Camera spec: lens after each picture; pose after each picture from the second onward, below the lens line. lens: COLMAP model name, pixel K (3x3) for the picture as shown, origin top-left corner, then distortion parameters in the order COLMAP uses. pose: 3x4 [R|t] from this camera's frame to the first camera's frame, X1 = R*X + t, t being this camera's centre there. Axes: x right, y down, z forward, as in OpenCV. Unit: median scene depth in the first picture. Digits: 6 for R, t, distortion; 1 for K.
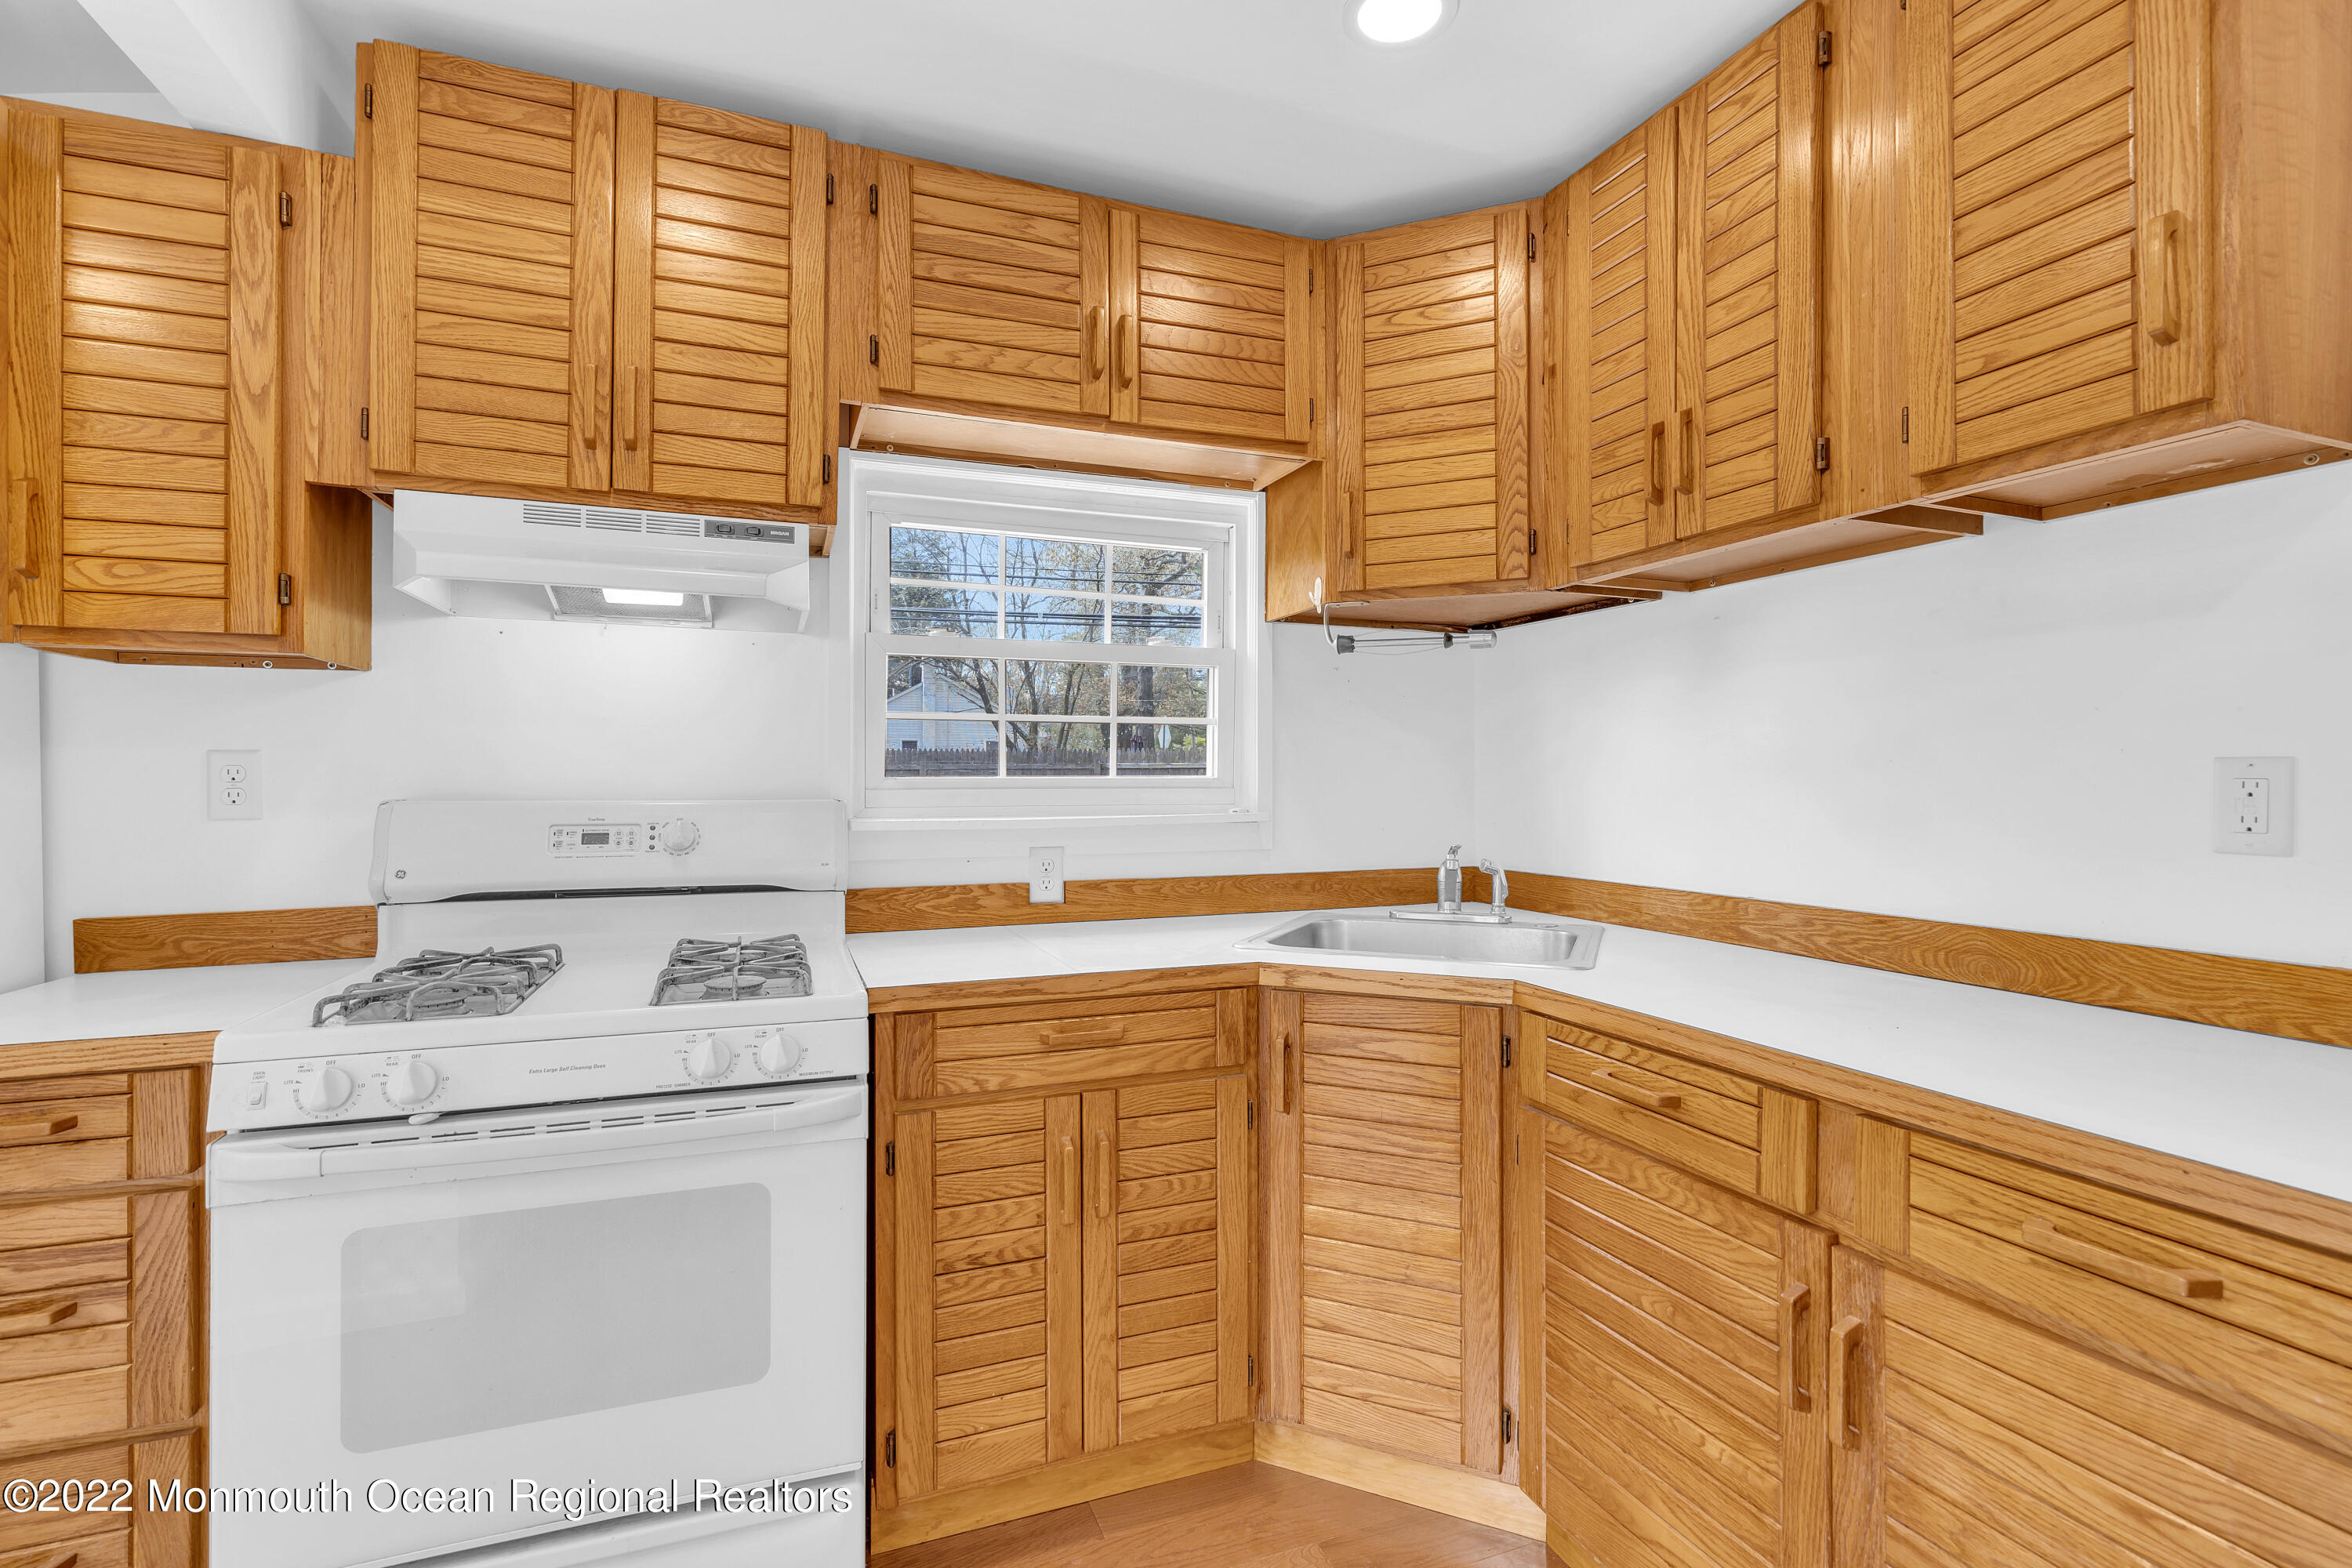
lens RADIAL K [[1063.0, 0, 1191.8], [0, 1063.0, 778.3], [0, 0, 1]] dist [-0.010849, 0.004214]
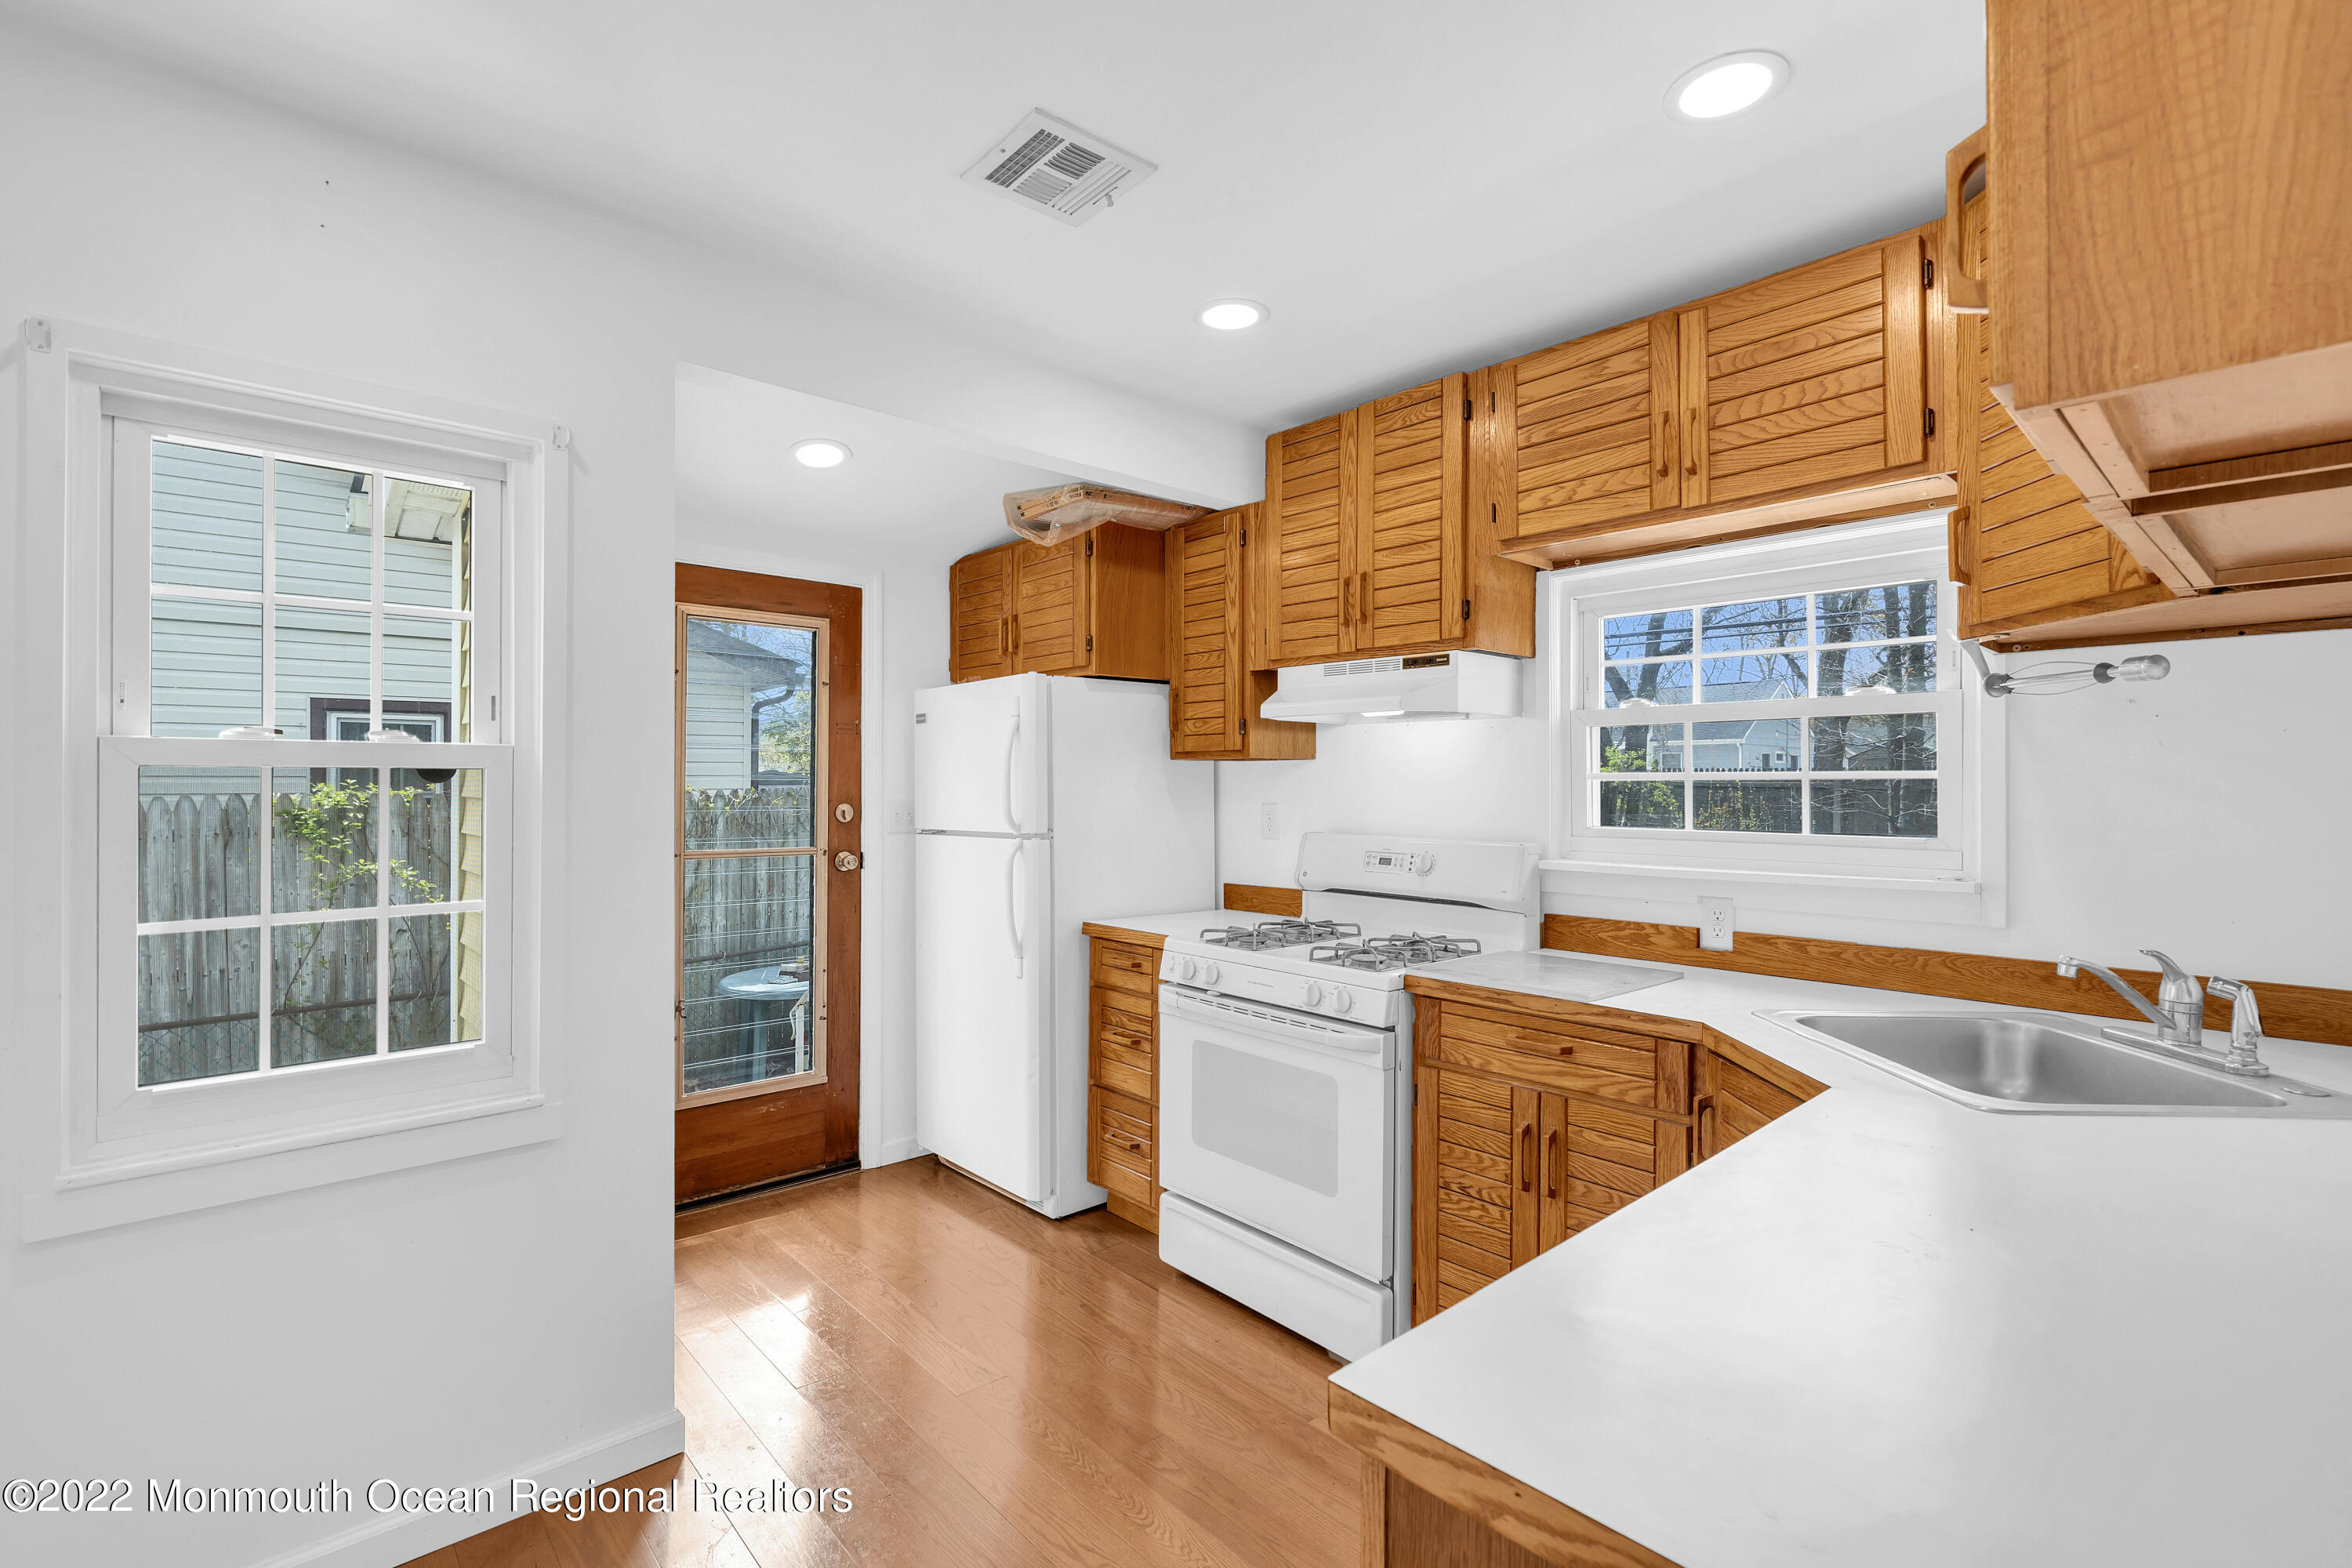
lens RADIAL K [[1063.0, 0, 1173.6], [0, 1063.0, 776.8], [0, 0, 1]] dist [-0.010849, 0.004214]
pose [[0.350642, -0.007192, -0.936482, 0.865398], [-0.003850, 0.999951, -0.009121, -0.057055], [0.936502, 0.006803, 0.350597, 0.150996]]
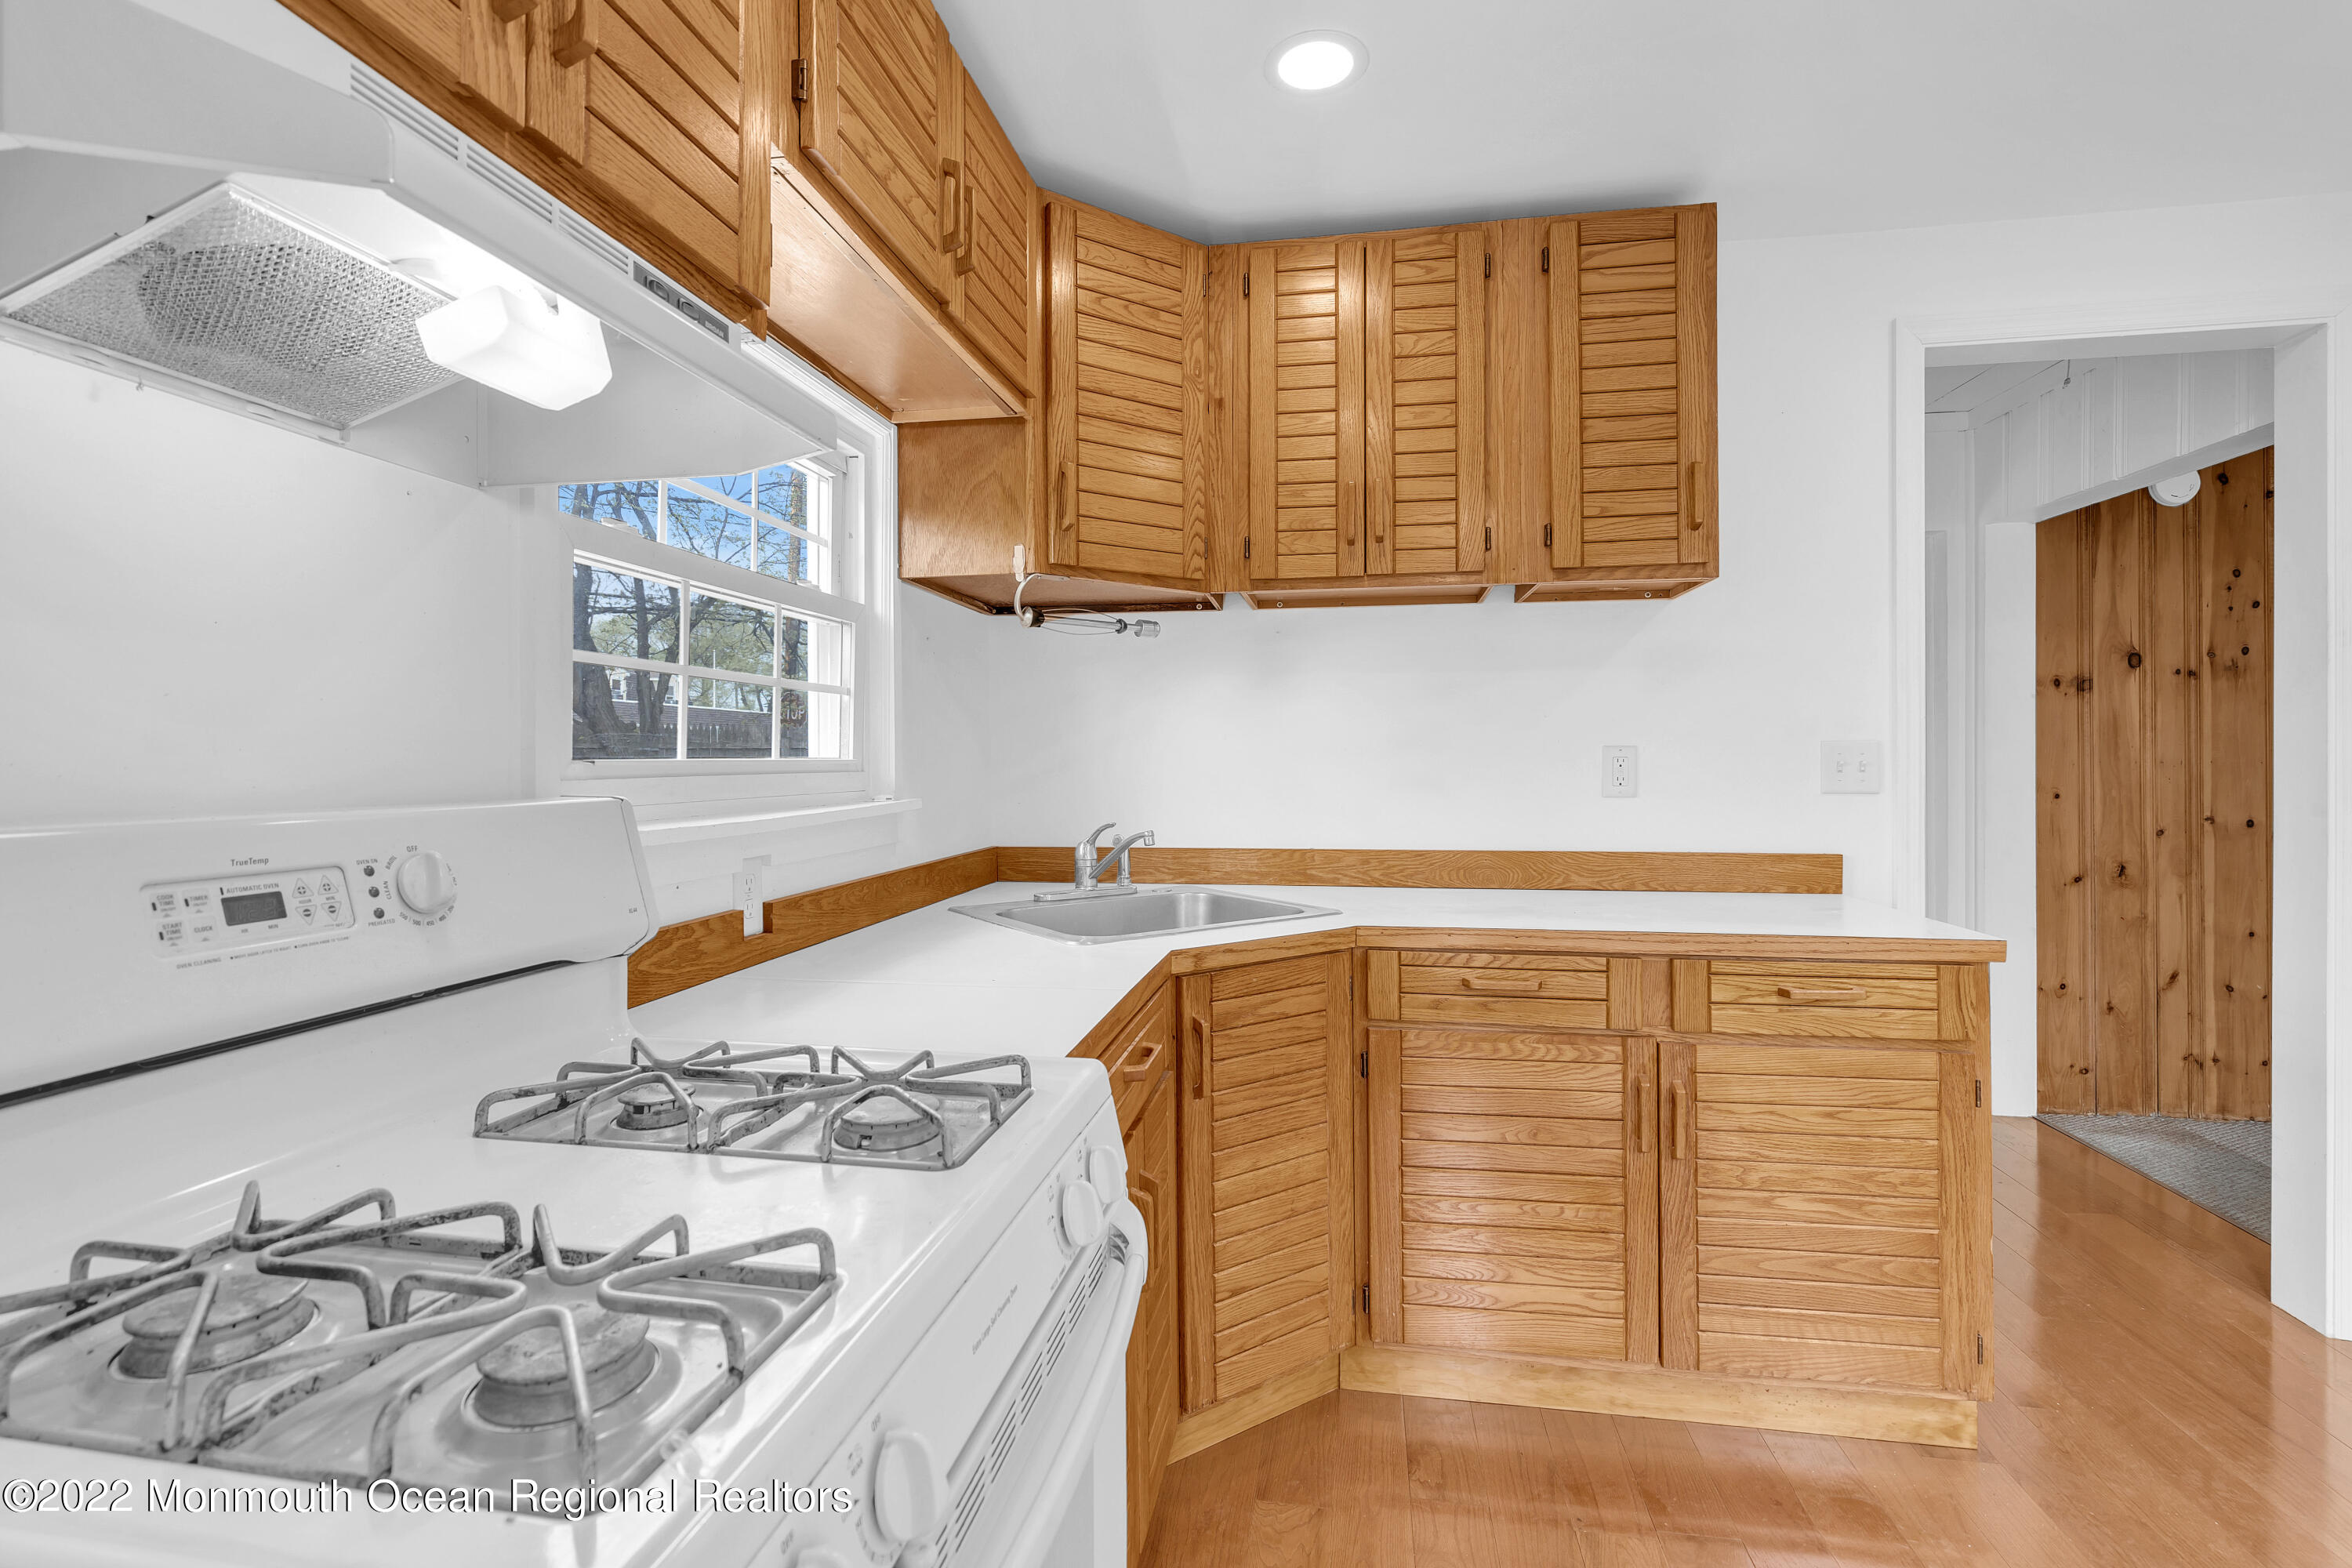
lens RADIAL K [[1063.0, 0, 1171.5], [0, 1063.0, 764.4], [0, 0, 1]] dist [-0.010849, 0.004214]
pose [[0.525280, -0.006488, 0.850905, -0.765224], [0.002899, 0.999979, 0.005835, -0.000583], [-0.850925, -0.000598, 0.525287, 0.505607]]
